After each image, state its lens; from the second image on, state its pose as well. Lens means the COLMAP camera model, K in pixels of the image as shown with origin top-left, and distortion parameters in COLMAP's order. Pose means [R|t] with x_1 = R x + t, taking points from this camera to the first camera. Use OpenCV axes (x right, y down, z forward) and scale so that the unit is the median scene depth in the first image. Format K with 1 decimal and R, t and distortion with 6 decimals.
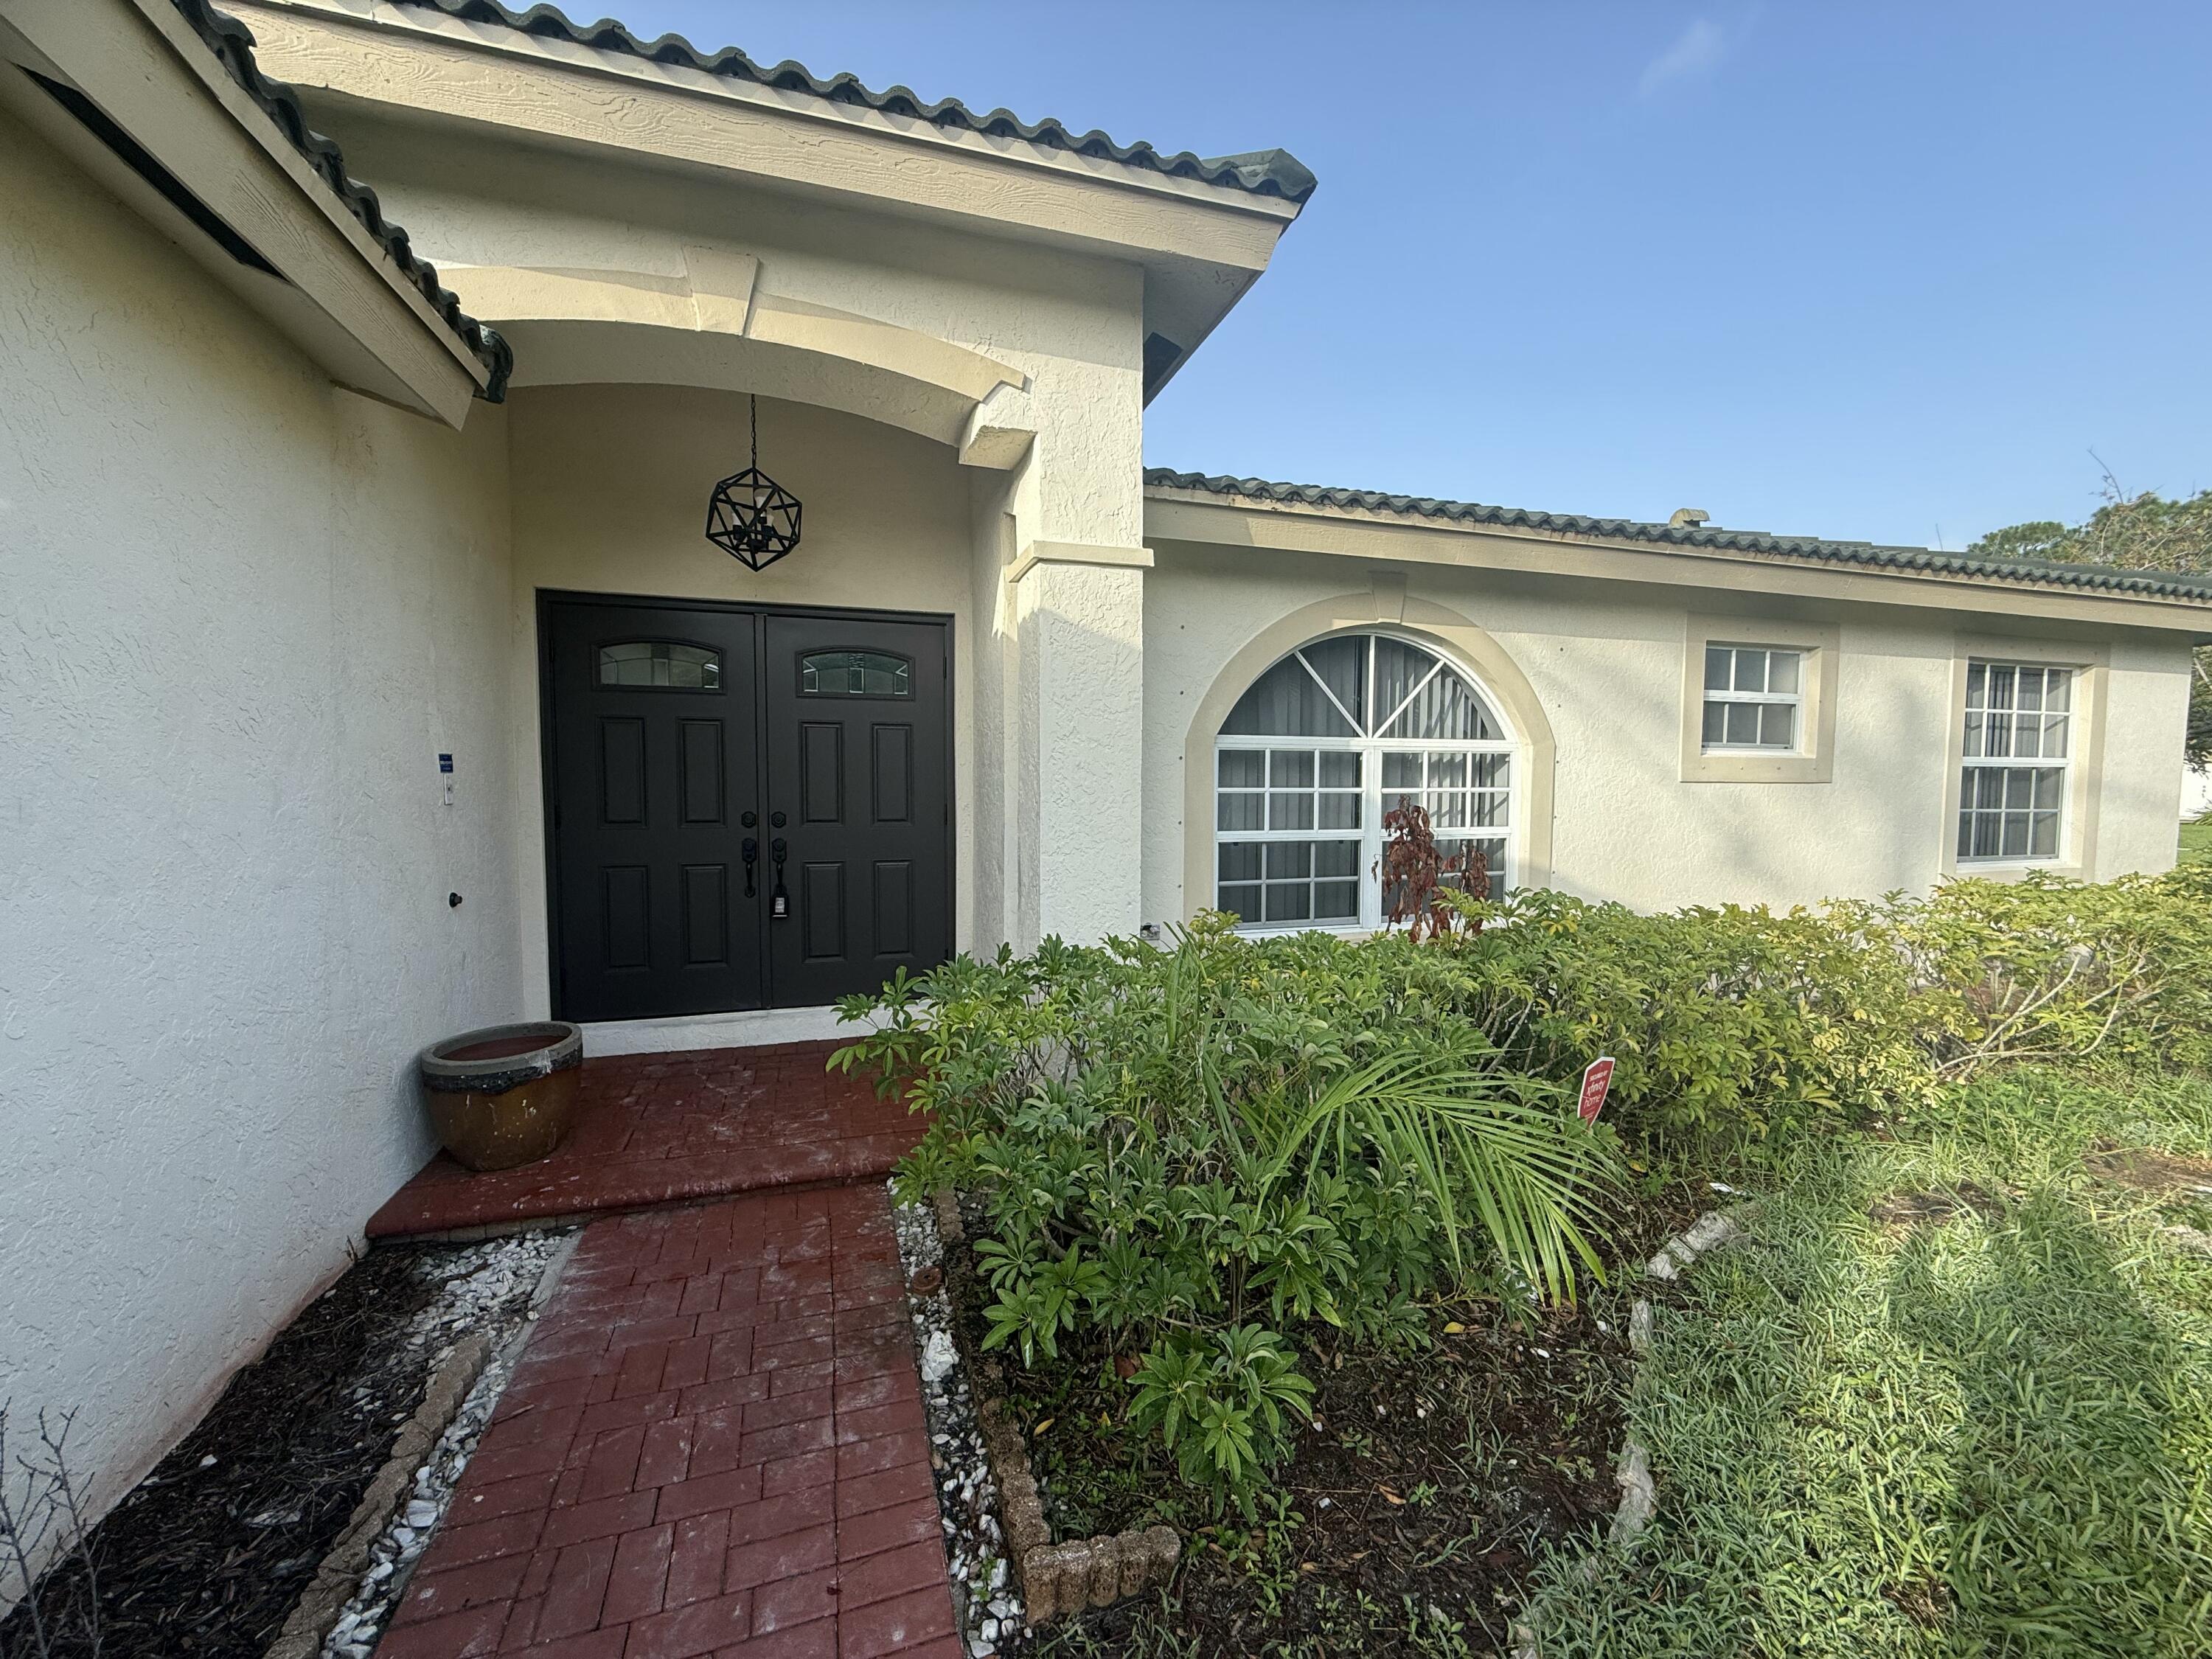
lens RADIAL K [[881.6, 0, 1097.7], [0, 881.6, 828.0], [0, 0, 1]] dist [0.002020, 0.000208]
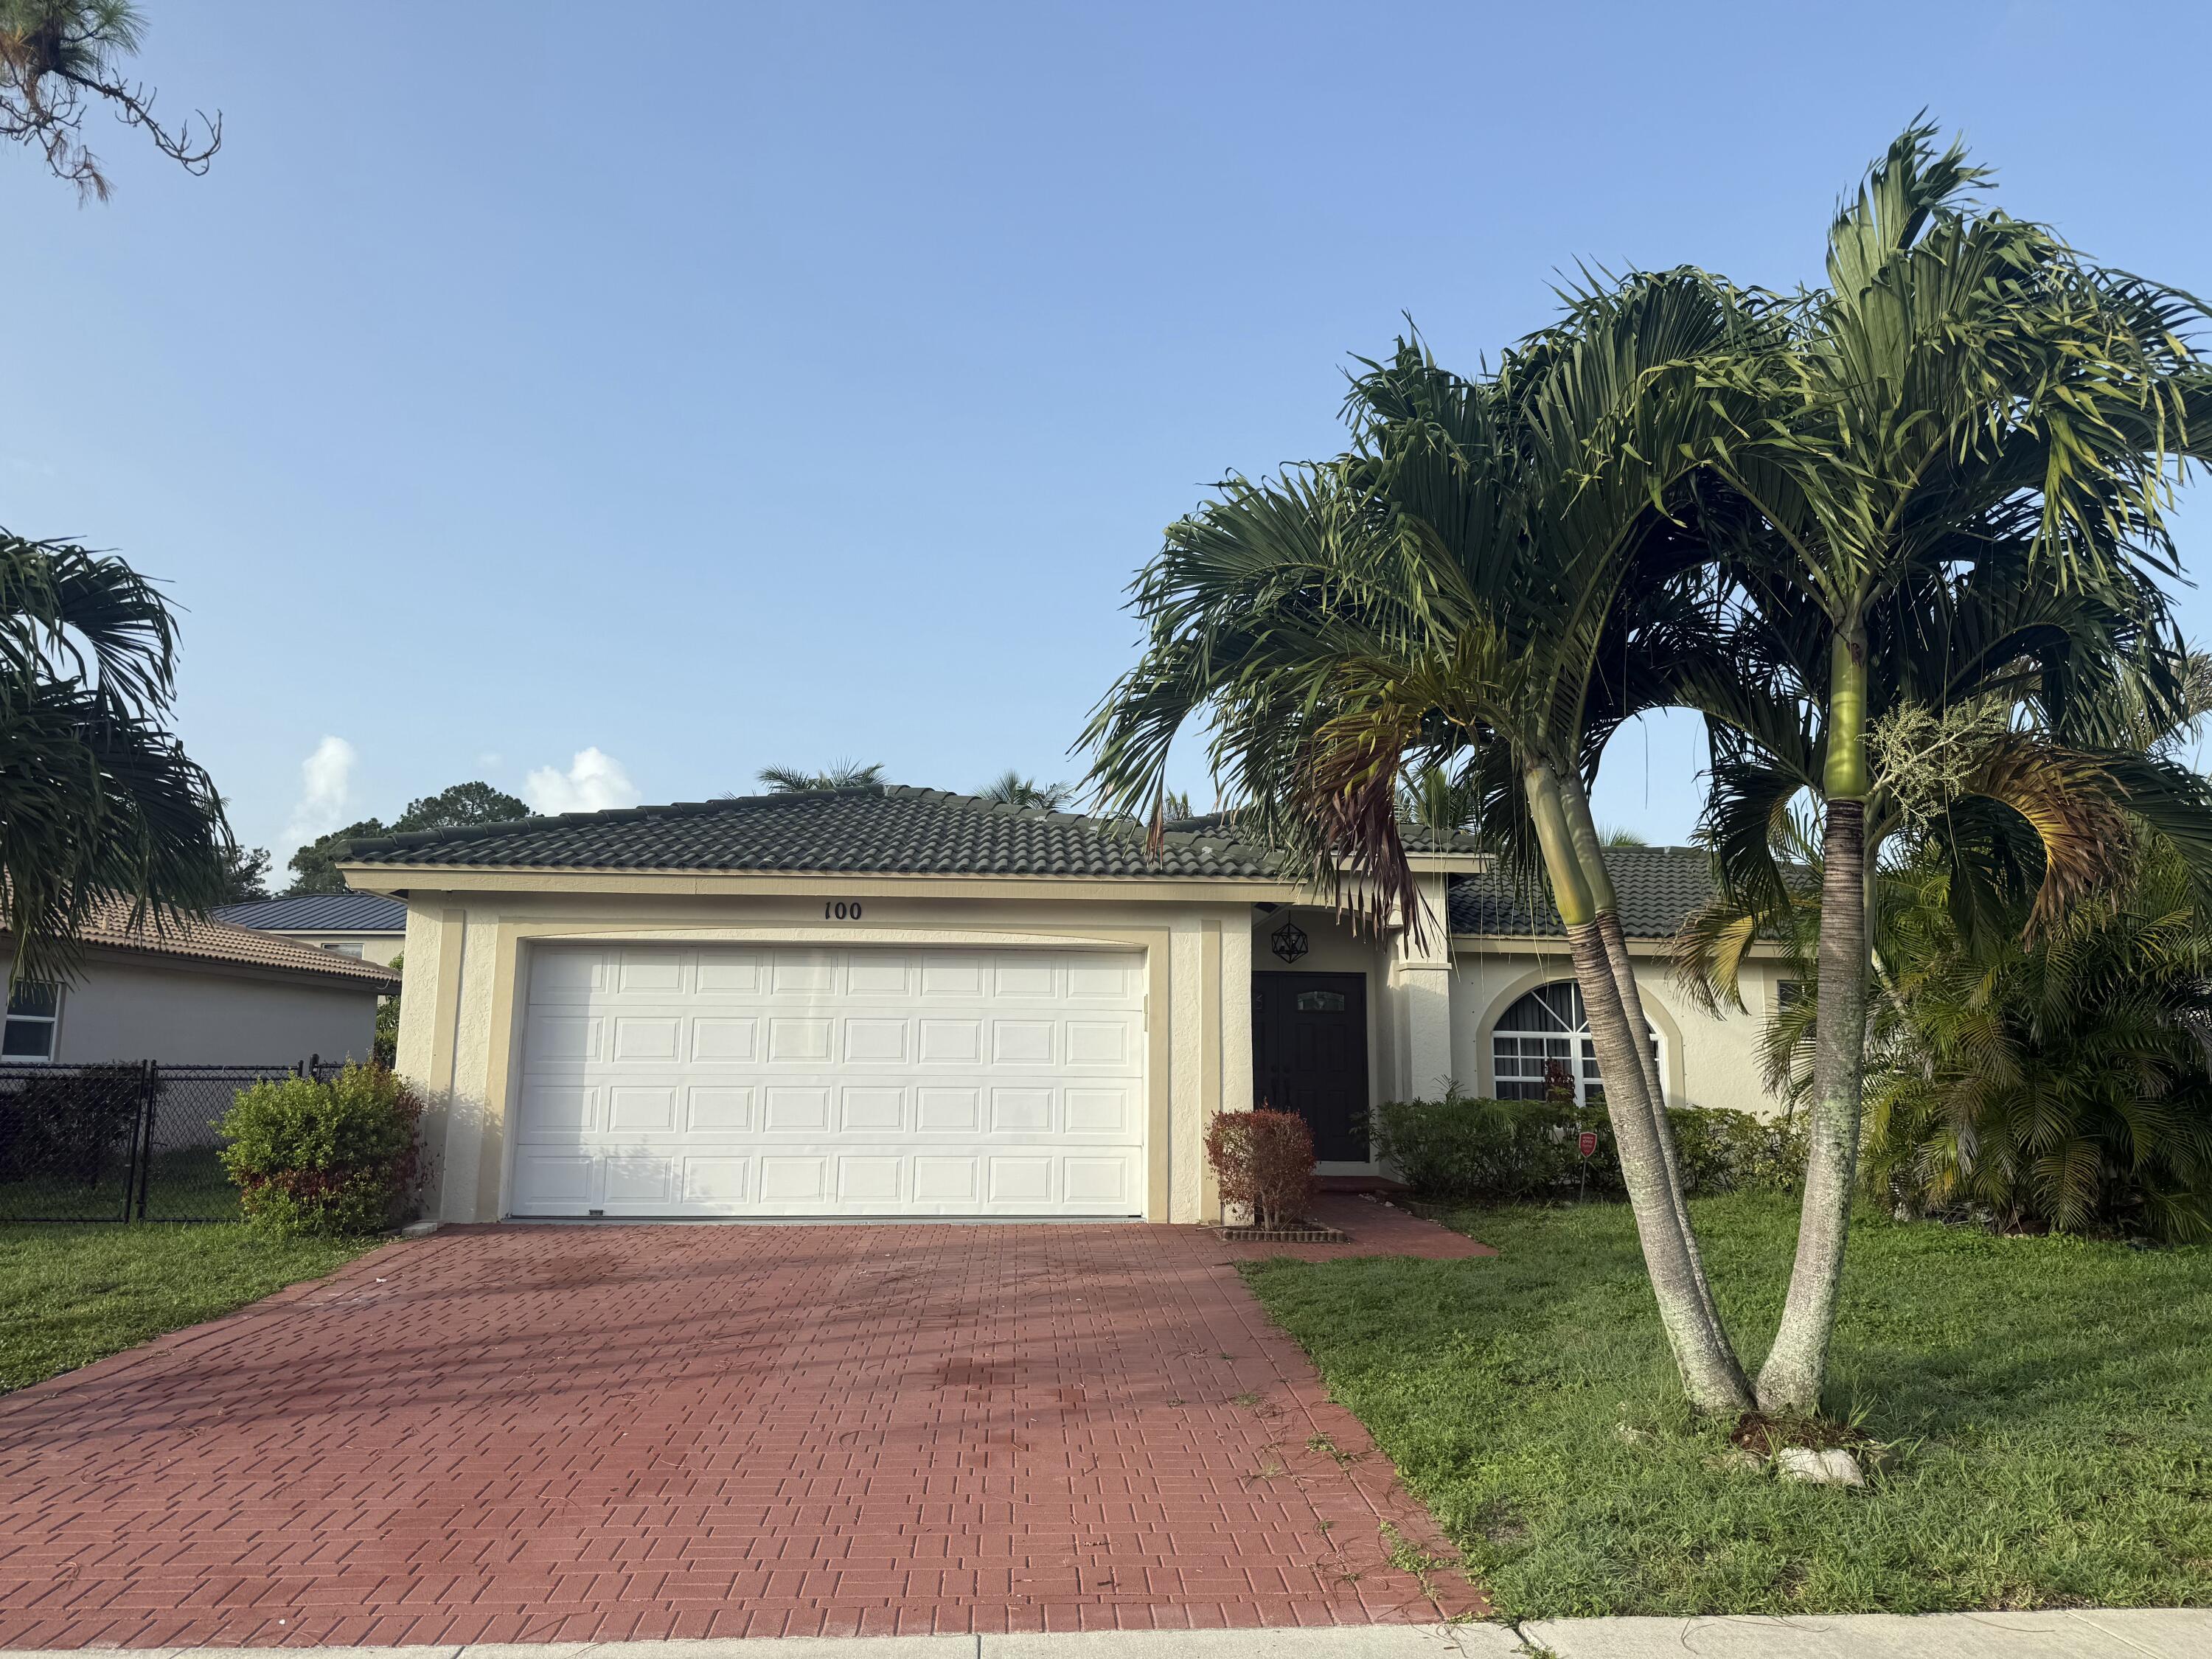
lens RADIAL K [[1537.1, 0, 1109.5], [0, 1537.1, 825.3], [0, 0, 1]] dist [0.030070, -0.006872]
pose [[0.969477, -0.039352, -0.242003, 0.155508], [-0.018504, 0.972477, -0.232261, 0.294917], [0.244482, 0.229650, 0.942067, -2.872499]]
